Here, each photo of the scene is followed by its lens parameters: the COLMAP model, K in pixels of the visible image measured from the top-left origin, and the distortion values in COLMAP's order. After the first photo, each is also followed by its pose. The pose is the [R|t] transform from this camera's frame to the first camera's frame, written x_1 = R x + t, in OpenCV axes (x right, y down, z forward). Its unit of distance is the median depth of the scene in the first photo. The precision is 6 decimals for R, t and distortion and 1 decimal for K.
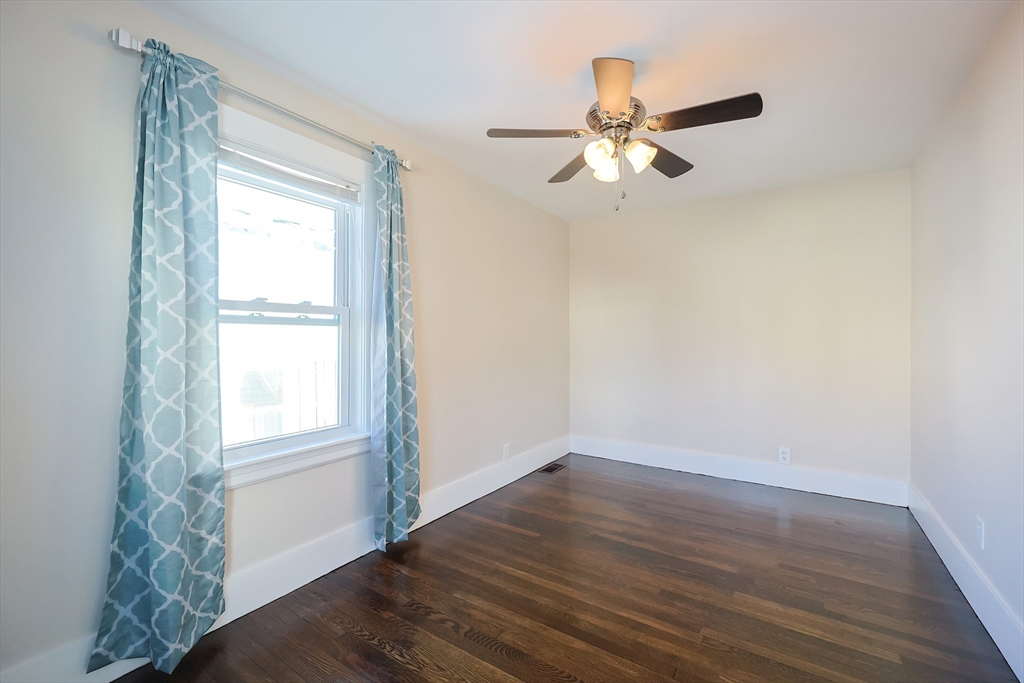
lens RADIAL K [[435.4, 0, 518.3], [0, 435.4, 346.4], [0, 0, 1]] dist [0.002985, 0.000590]
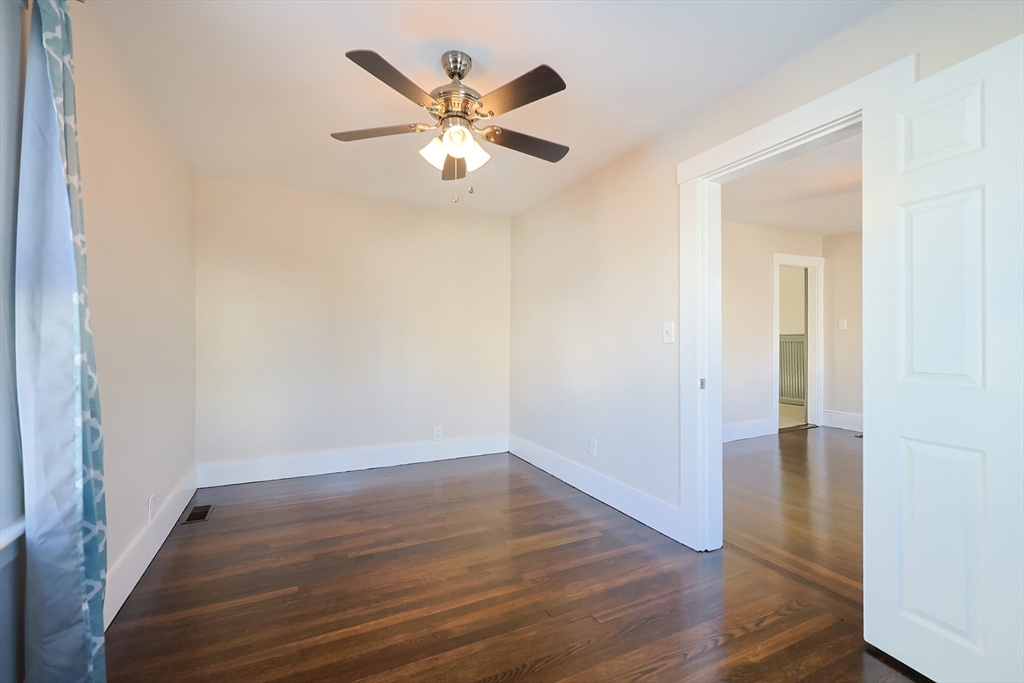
lens RADIAL K [[435.4, 0, 518.3], [0, 435.4, 346.4], [0, 0, 1]] dist [0.002985, 0.000590]
pose [[0.509375, -0.012648, 0.860451, -0.476008], [0.011526, 0.999903, 0.007875, 0.008908], [-0.860467, 0.005906, 0.509472, 0.317979]]
